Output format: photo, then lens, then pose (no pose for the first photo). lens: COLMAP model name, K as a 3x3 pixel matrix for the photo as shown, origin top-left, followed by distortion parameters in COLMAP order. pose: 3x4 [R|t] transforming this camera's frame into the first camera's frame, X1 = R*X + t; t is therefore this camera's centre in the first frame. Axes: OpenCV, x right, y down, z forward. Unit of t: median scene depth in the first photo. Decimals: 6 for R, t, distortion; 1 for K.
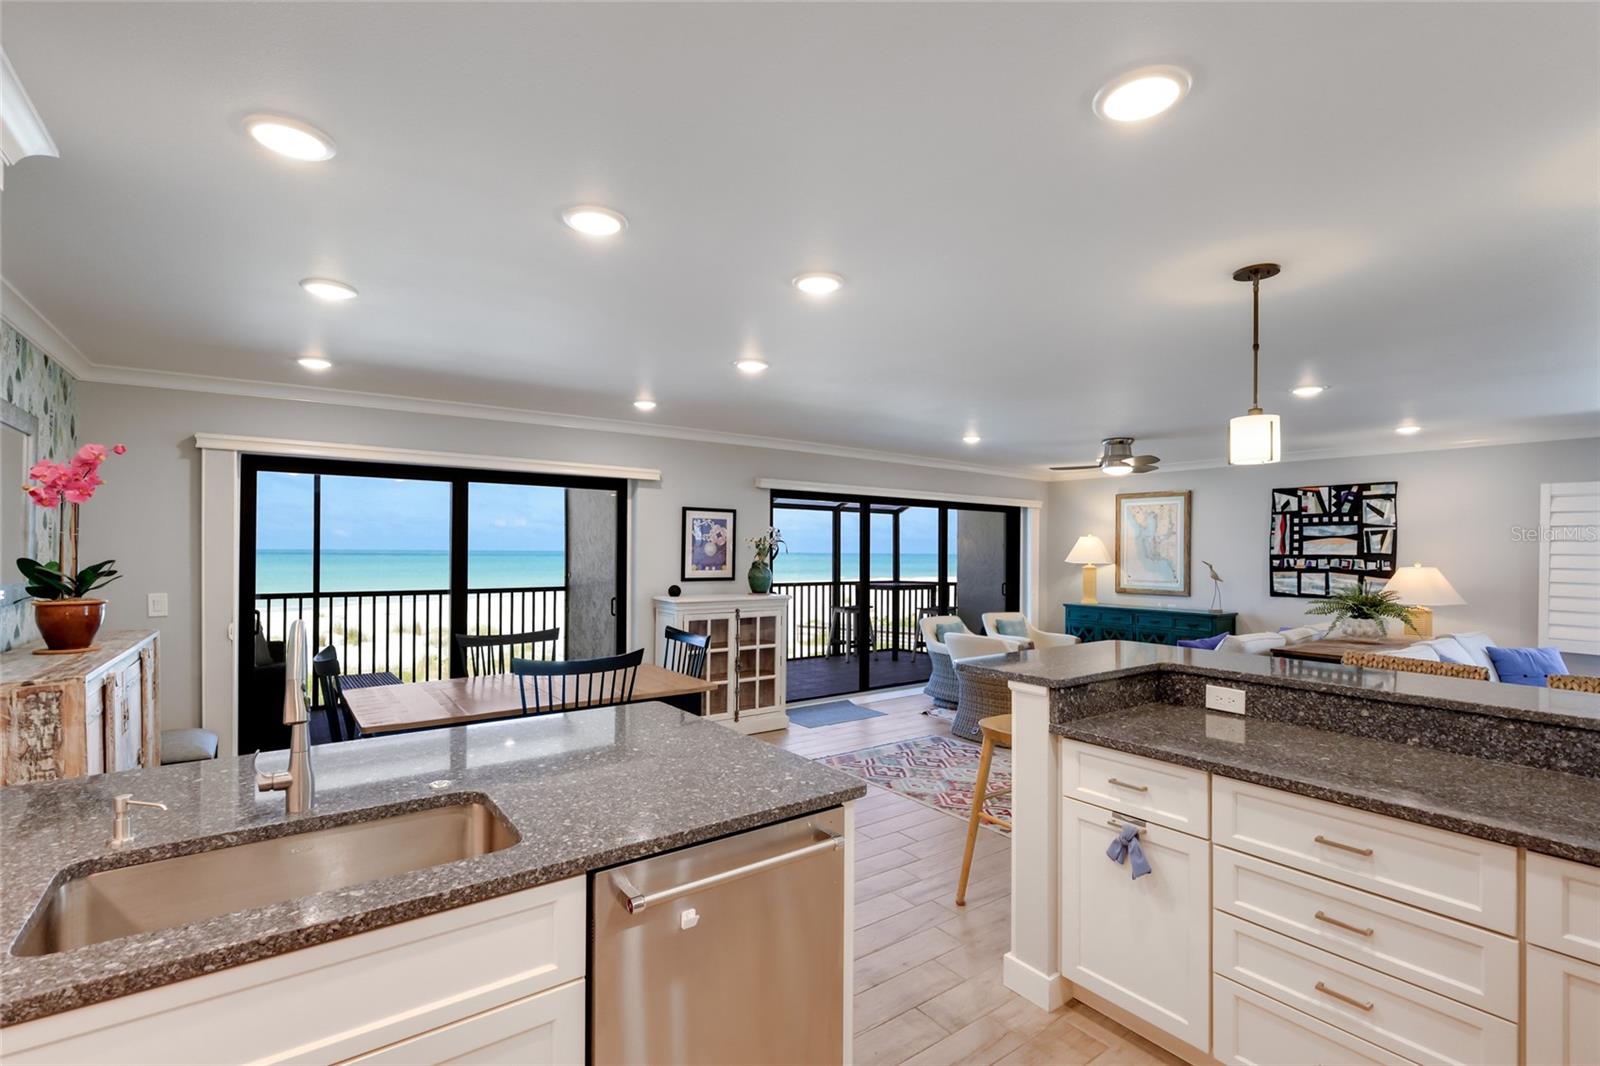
lens RADIAL K [[707.6, 0, 795.2], [0, 707.6, 547.4], [0, 0, 1]] dist [-0.002572, 0.000346]
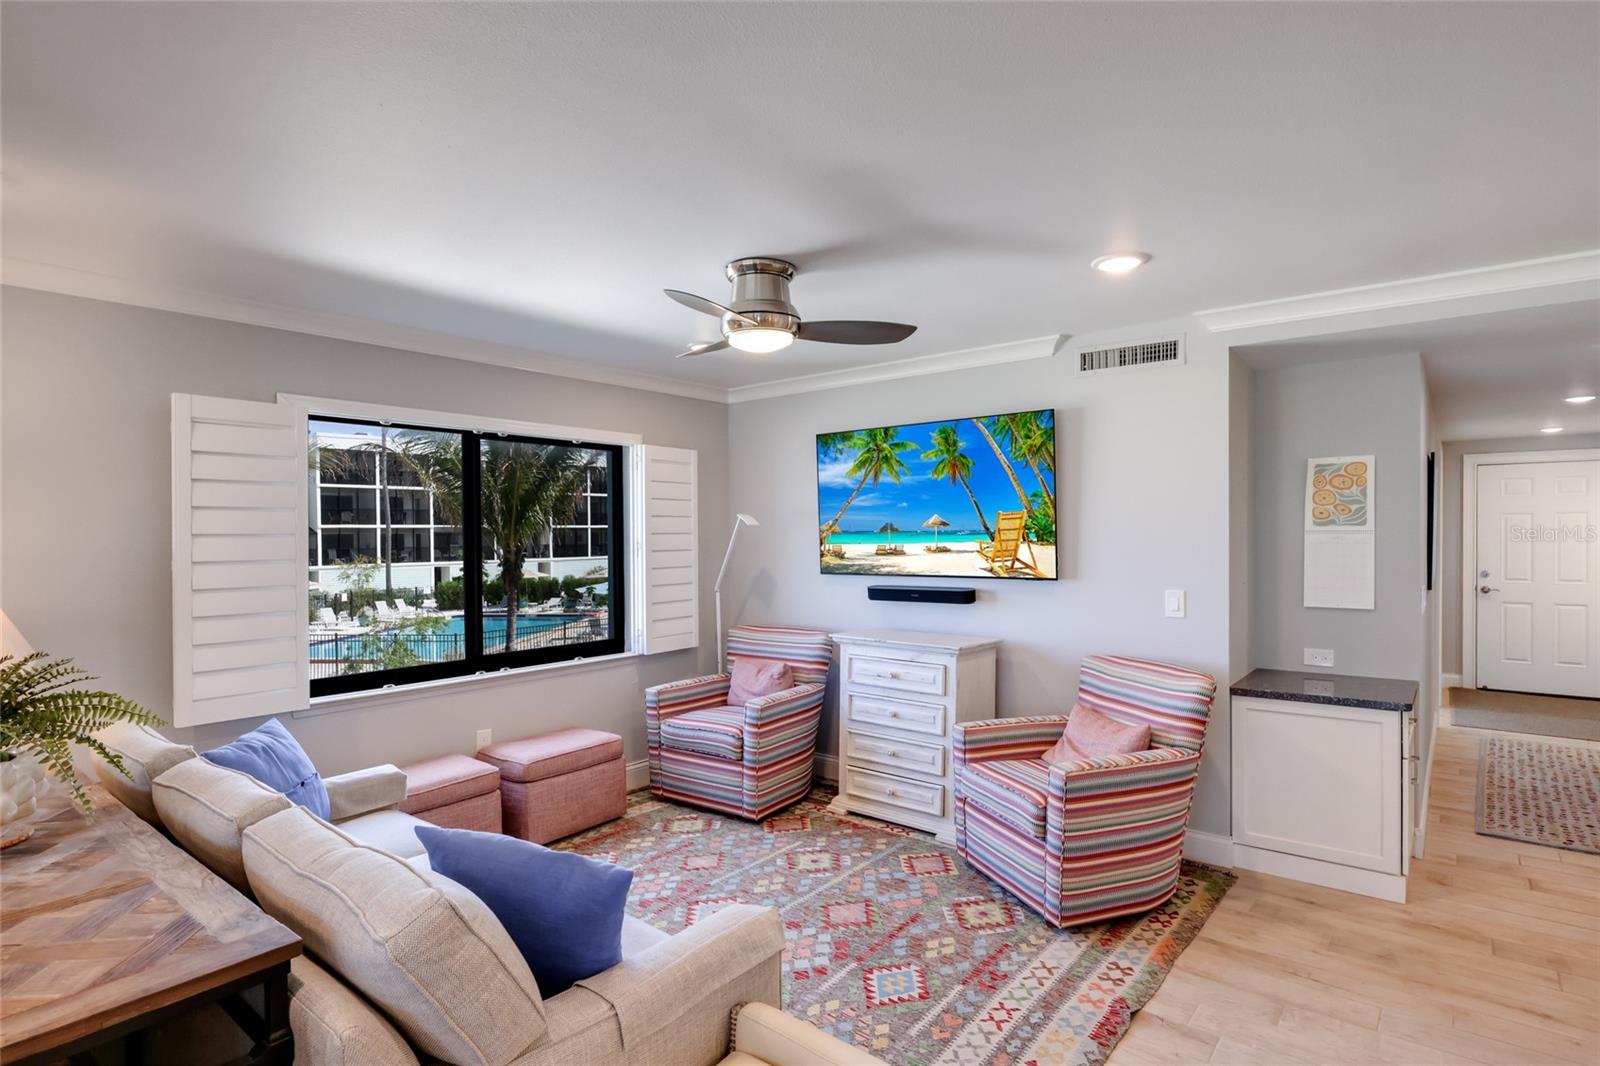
lens RADIAL K [[822.3, 0, 810.7], [0, 822.3, 537.2], [0, 0, 1]] dist [-0.002741, 0.001271]
pose [[-0.271509, -0.006718, 0.962412, 0.296422], [0.009889, 0.999903, 0.009770, 0.007839], [-0.962385, 0.012170, -0.271416, 0.568862]]
